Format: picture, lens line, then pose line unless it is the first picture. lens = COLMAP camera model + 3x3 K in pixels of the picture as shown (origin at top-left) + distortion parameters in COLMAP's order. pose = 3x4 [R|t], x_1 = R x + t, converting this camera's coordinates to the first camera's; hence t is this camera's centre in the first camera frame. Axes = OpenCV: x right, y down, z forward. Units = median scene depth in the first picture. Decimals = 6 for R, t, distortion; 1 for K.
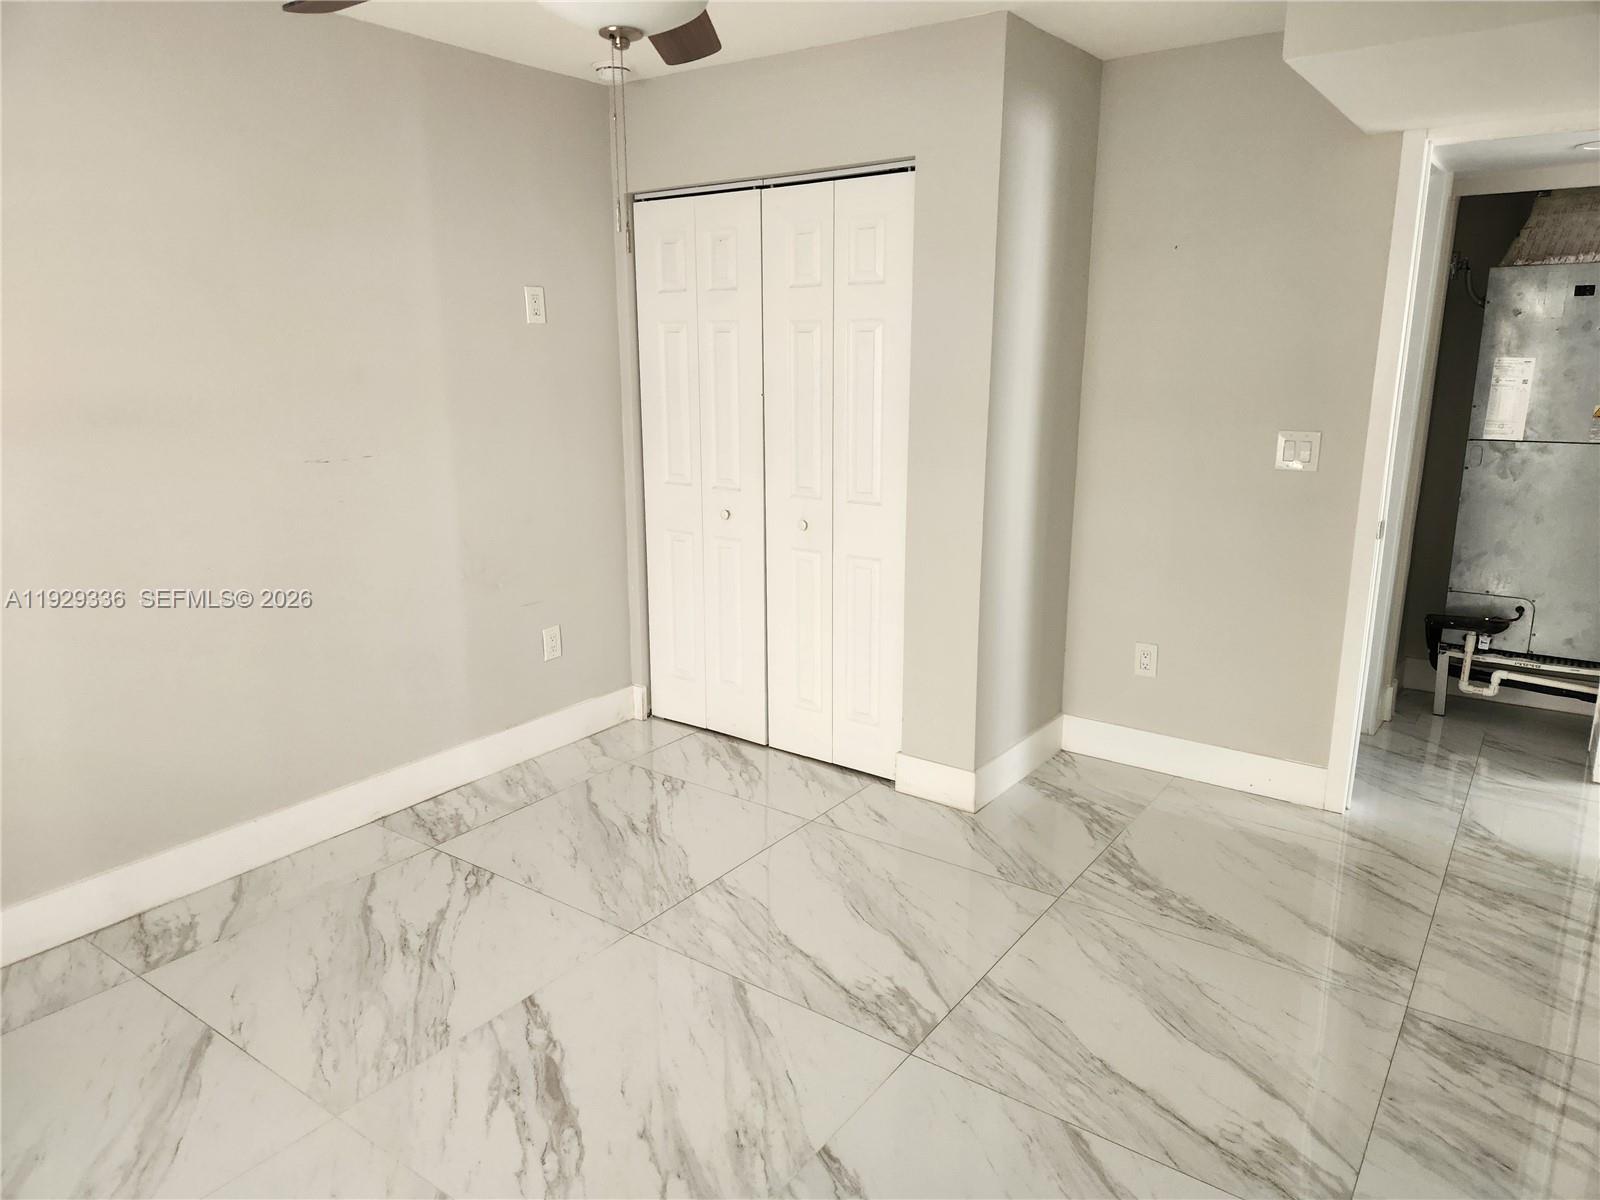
lens RADIAL K [[1066.5, 0, 803.5], [0, 1066.5, 589.4], [0, 0, 1]] dist [0.037229, -0.020539]
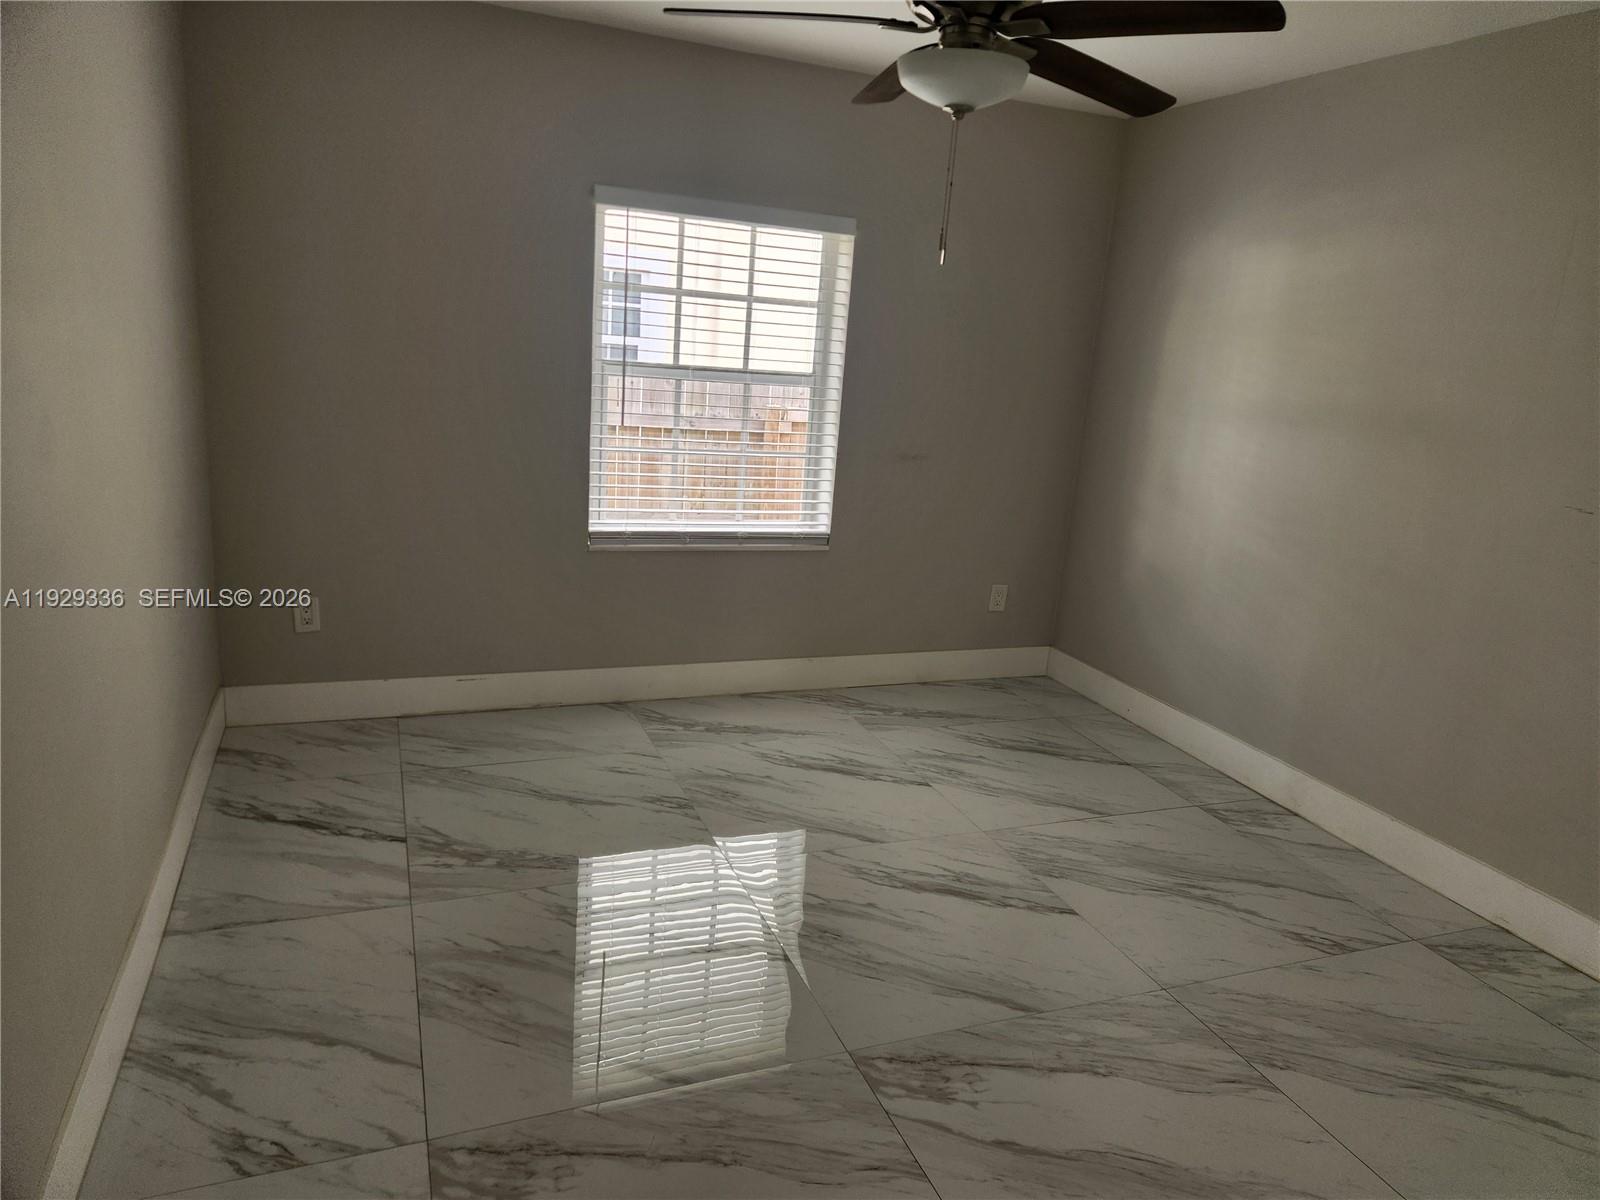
lens RADIAL K [[1066.5, 0, 799.8], [0, 1066.5, 591.7], [0, 0, 1]] dist [0.037229, -0.020539]
pose [[-0.540969, 0.164101, -0.824878, 1.335516], [-0.258602, 0.900812, 0.348803, -0.427359], [0.800298, 0.402007, -0.444874, 1.906096]]
